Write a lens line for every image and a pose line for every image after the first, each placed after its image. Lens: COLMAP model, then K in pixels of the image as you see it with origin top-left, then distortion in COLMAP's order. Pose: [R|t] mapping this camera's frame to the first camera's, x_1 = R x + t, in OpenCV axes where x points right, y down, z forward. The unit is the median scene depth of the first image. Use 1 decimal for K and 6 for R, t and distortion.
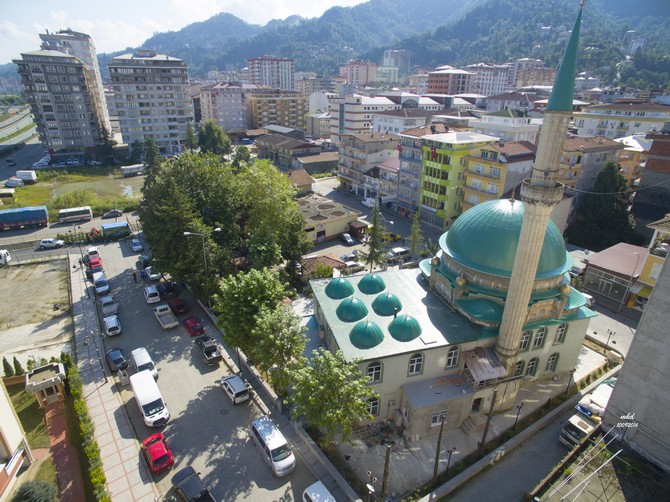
lens RADIAL K [[389.1, 0, 336.8], [0, 389.1, 254.0], [0, 0, 1]] dist [-0.121823, 0.085339]
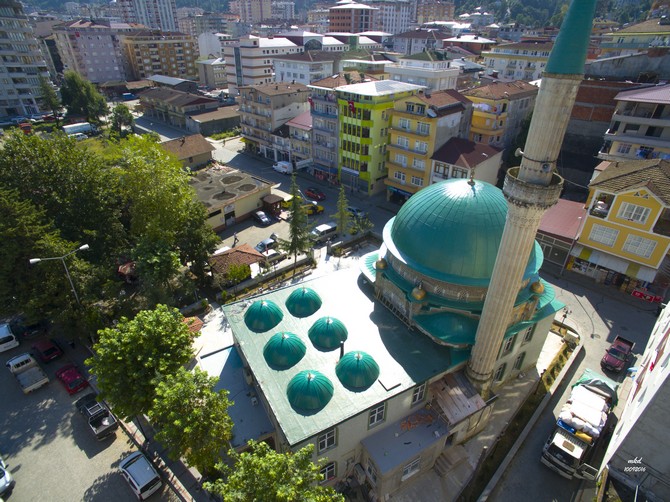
lens RADIAL K [[389.1, 0, 336.8], [0, 389.1, 254.0], [0, 0, 1]] dist [-0.121823, 0.085339]
pose [[0.971084, -0.123556, 0.204281, 0.004088], [0.094801, 0.984875, 0.145031, -0.073222], [-0.219110, -0.121471, 0.968109, 0.145976]]
